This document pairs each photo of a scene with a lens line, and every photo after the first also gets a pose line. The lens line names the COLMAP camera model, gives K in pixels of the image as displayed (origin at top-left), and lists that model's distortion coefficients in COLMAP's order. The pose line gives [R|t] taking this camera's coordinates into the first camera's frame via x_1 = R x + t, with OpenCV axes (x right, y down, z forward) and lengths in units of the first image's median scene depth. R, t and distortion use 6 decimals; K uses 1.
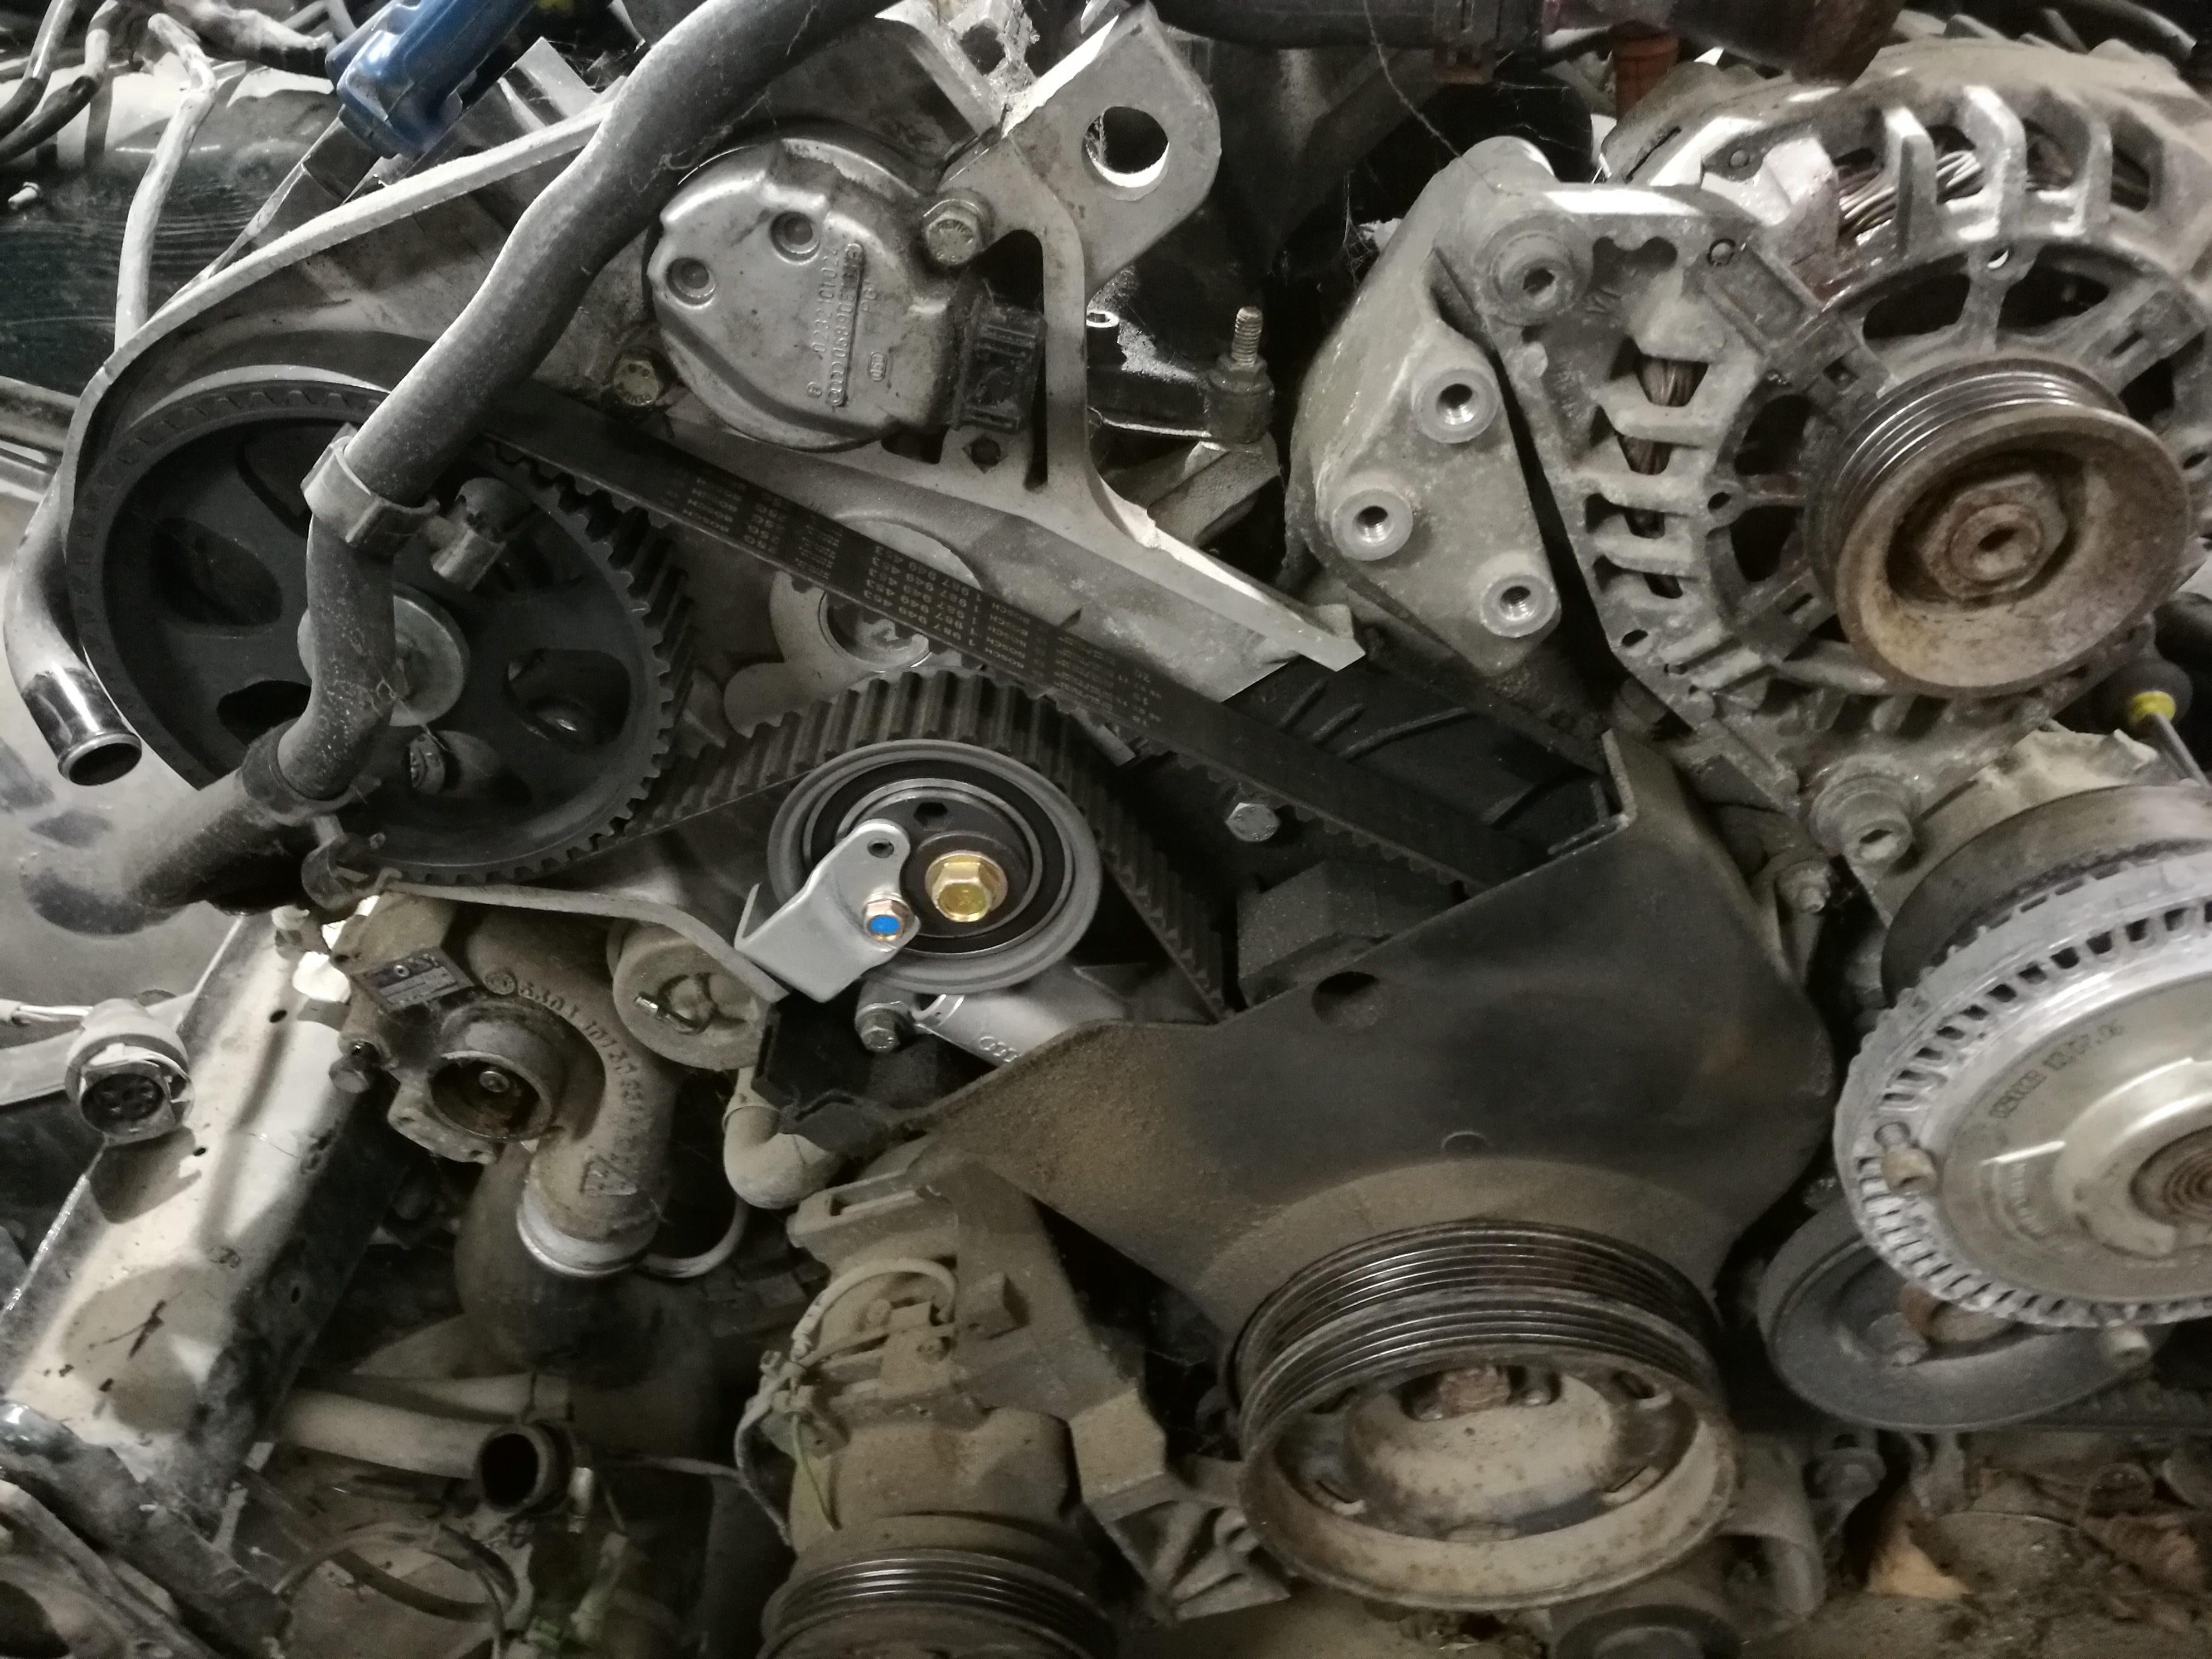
lens RADIAL K [[1524.8, 0, 1094.6], [0, 1524.8, 828.0], [0, 0, 1]] dist [-0.027593, 0.001297]
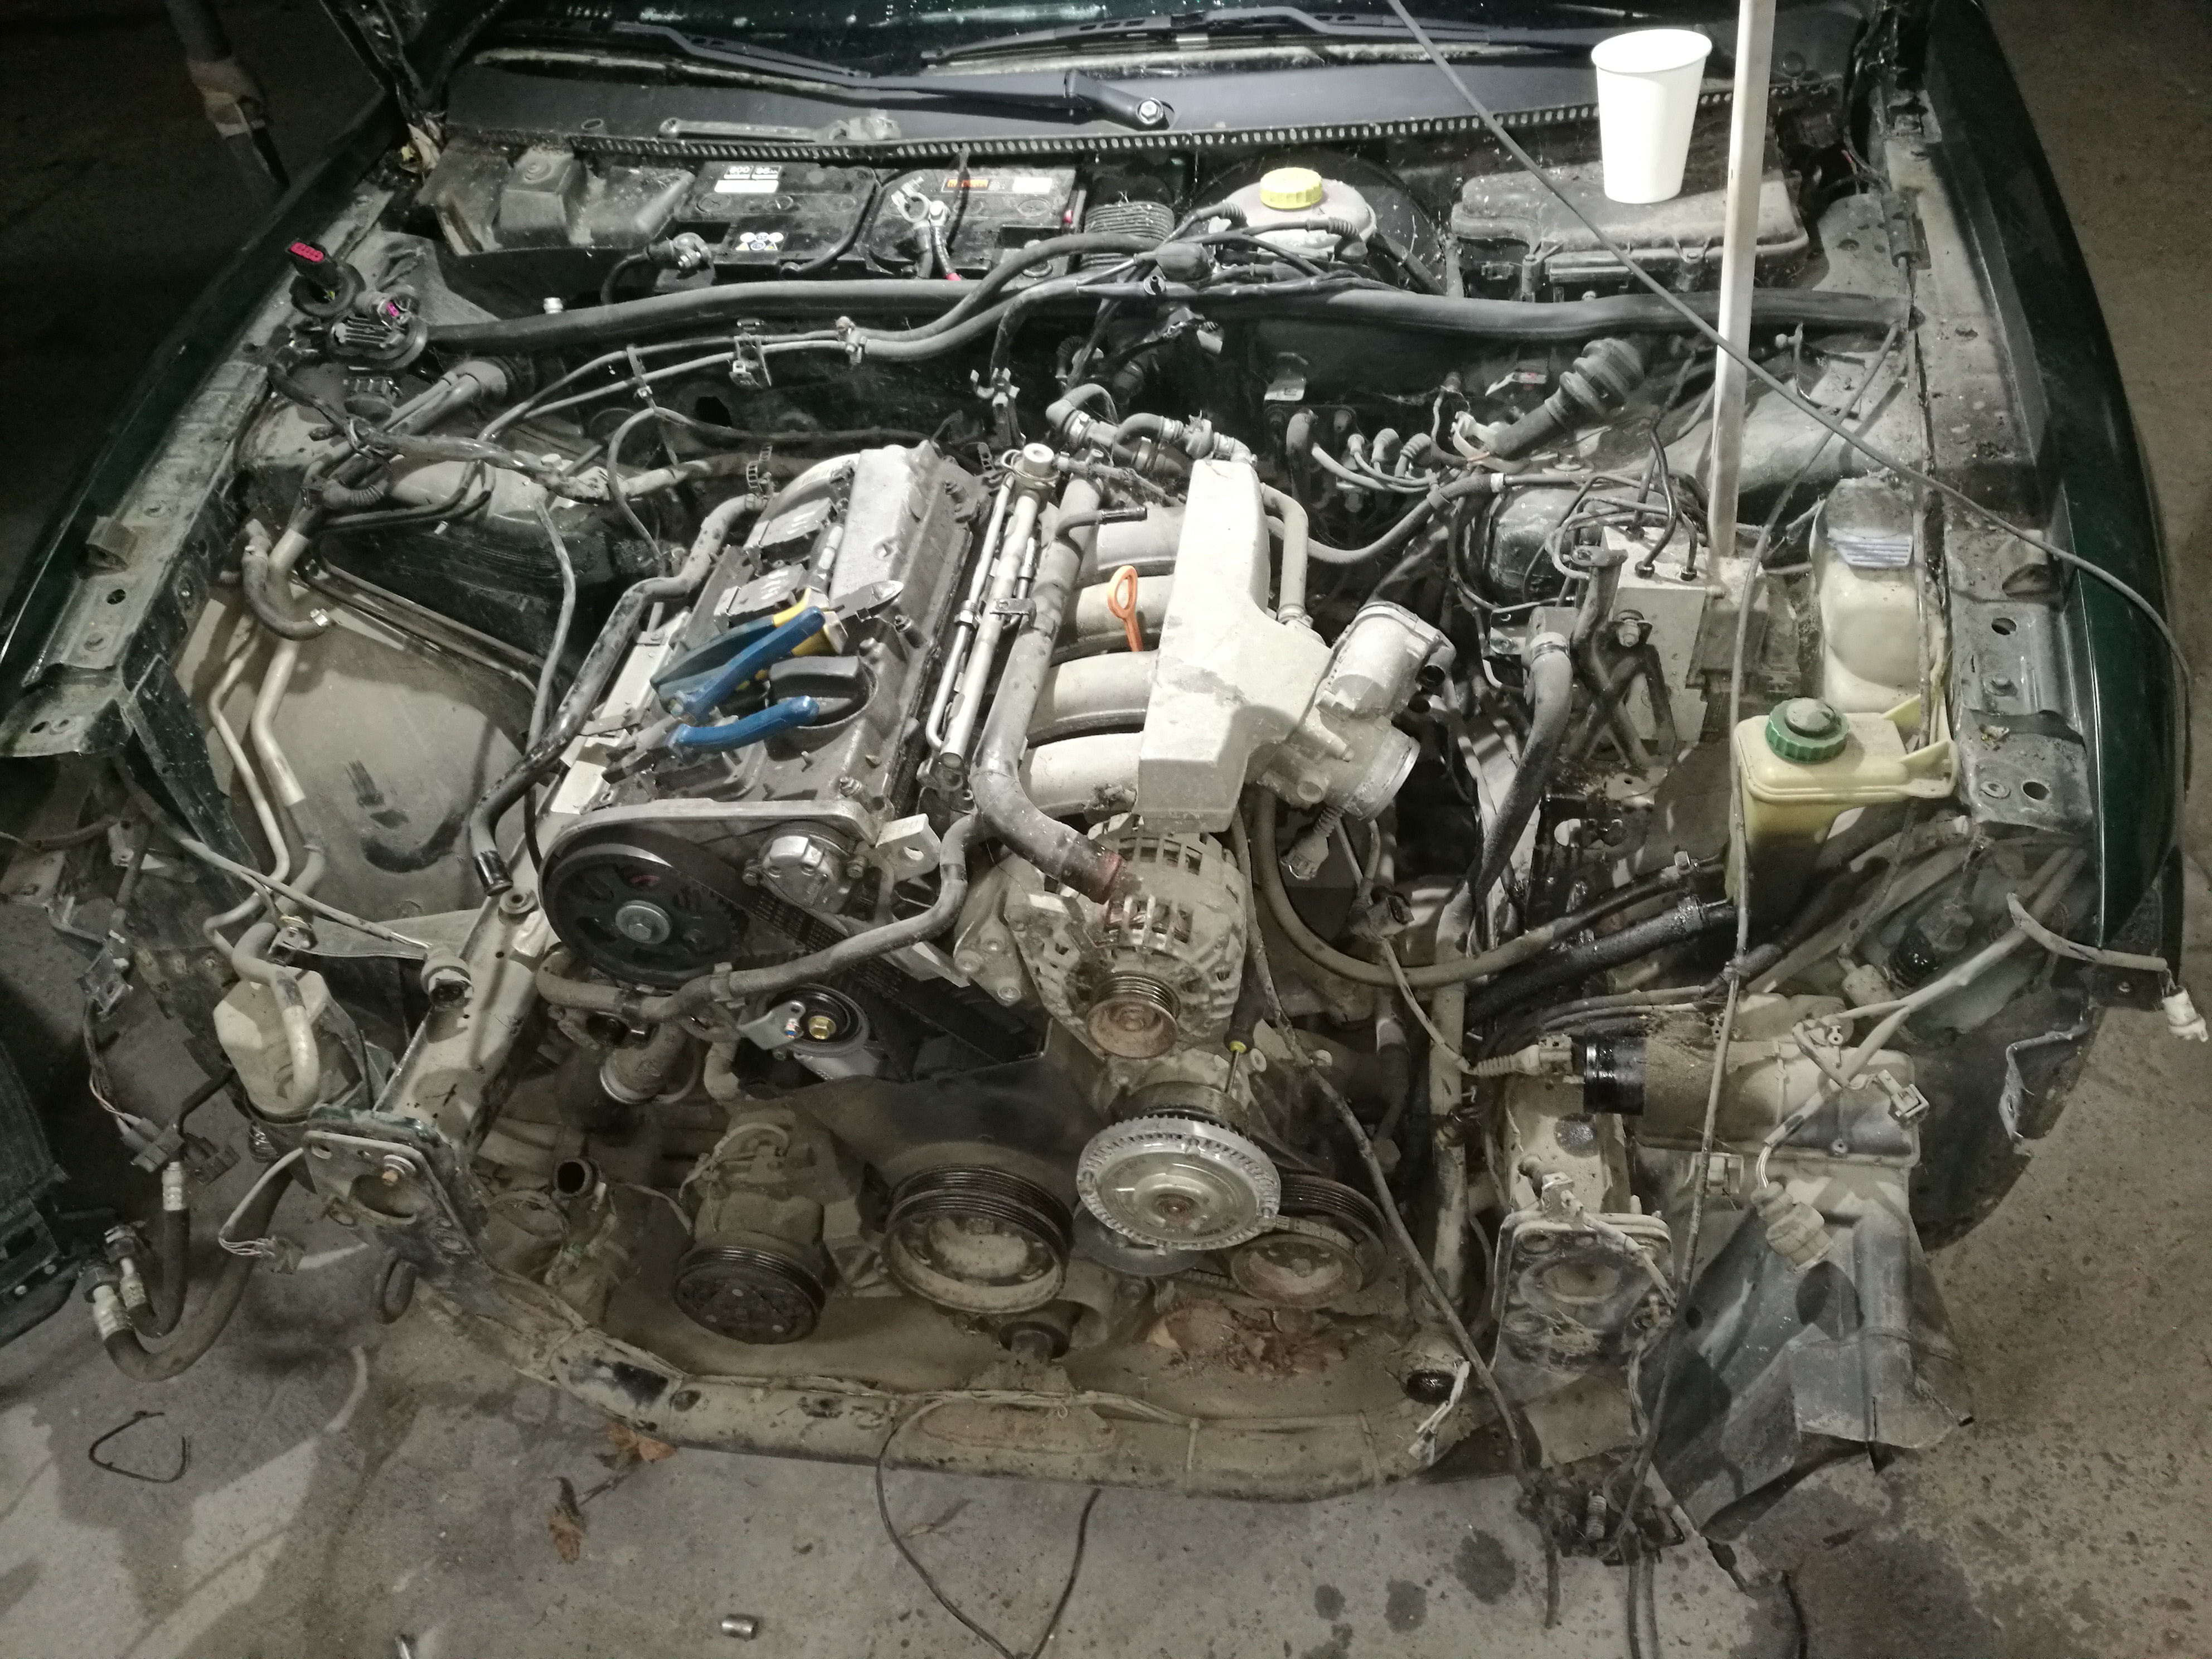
lens RADIAL K [[1524.8, 0, 1094.6], [0, 1524.8, 828.0], [0, 0, 1]] dist [-0.027593, 0.001297]
pose [[0.972765, 0.217573, 0.079937, 0.079958], [-0.225207, 0.968770, 0.103761, -0.558719], [-0.054865, -0.118938, 0.991385, -1.394003]]
